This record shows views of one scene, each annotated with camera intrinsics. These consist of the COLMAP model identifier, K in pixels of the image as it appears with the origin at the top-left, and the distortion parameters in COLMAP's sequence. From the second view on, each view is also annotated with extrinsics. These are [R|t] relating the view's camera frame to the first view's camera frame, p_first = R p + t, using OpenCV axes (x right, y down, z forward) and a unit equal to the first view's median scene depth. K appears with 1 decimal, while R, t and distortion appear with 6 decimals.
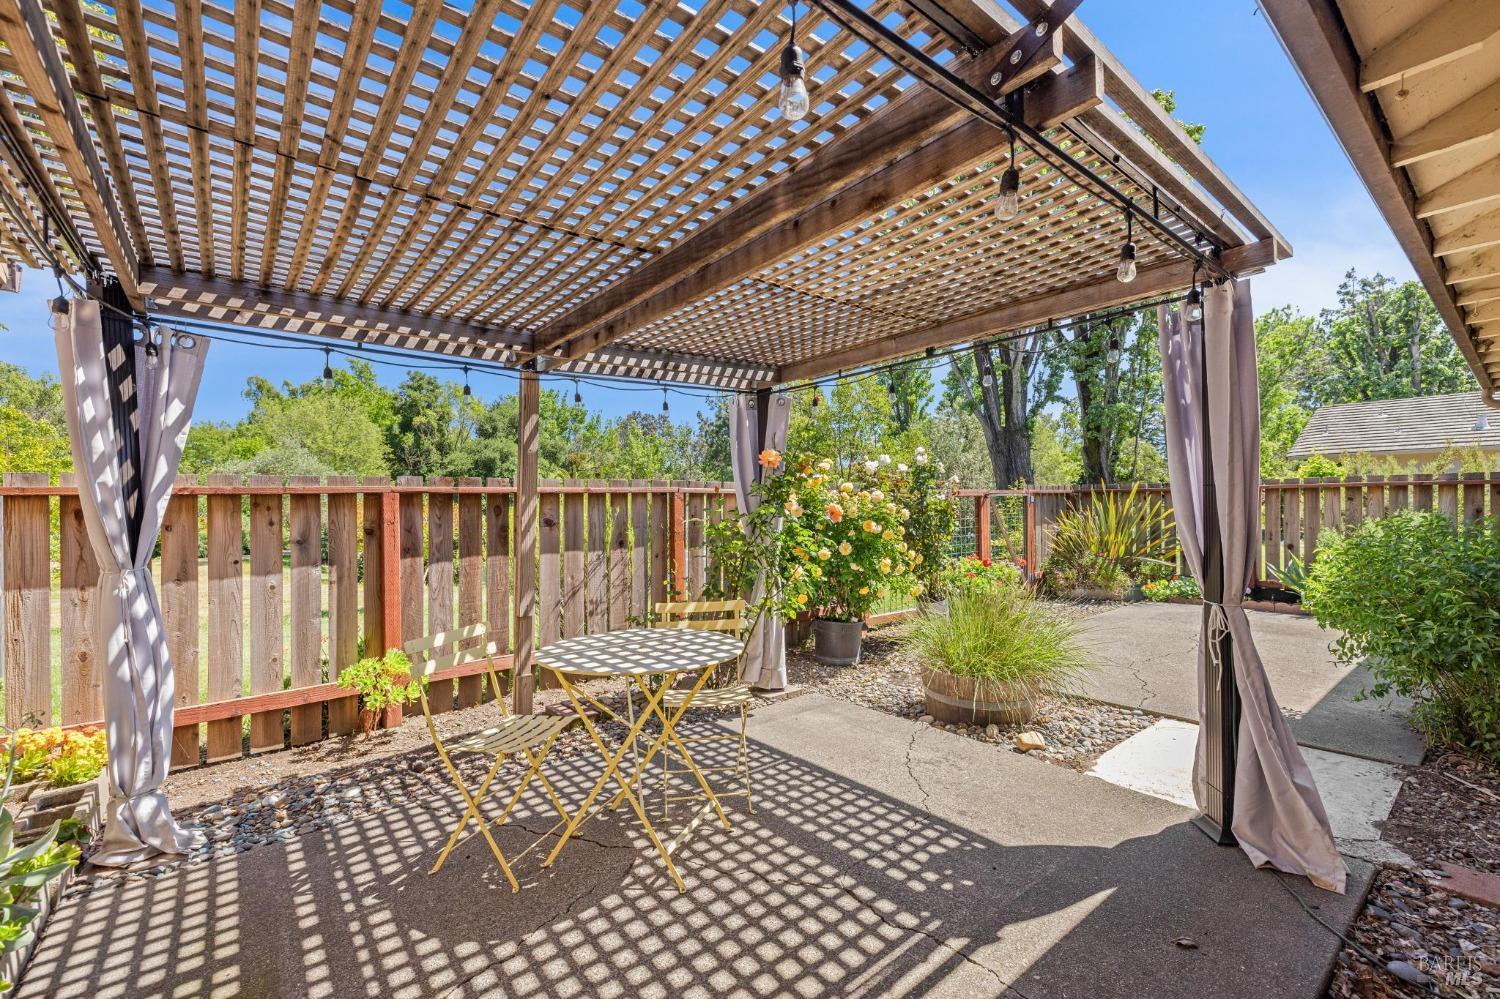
lens RADIAL K [[671.4, 0, 746.1], [0, 671.4, 484.3], [0, 0, 1]] dist [0.000205, 0.000093]
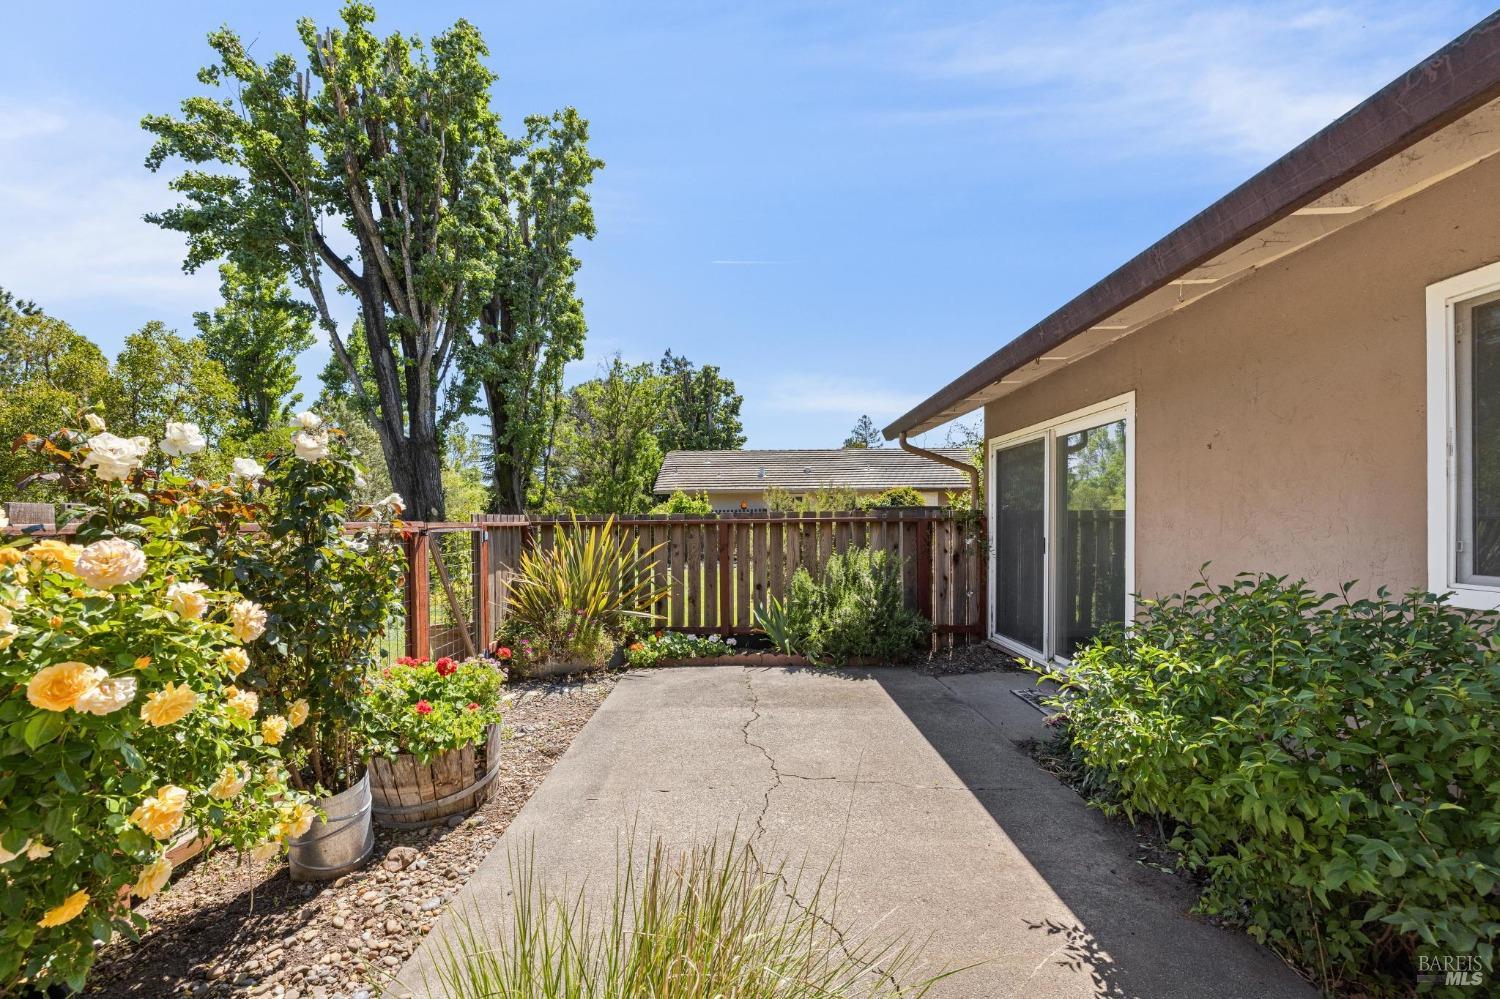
lens RADIAL K [[644.5, 0, 709.5], [0, 644.5, 528.5], [0, 0, 1]] dist [0.022556, 0.000123]
pose [[0.669460, -0.000152, 0.742848, 0.053157], [-0.022730, 0.999528, 0.020689, -0.001473], [-0.742501, -0.030736, 0.669140, 0.220385]]
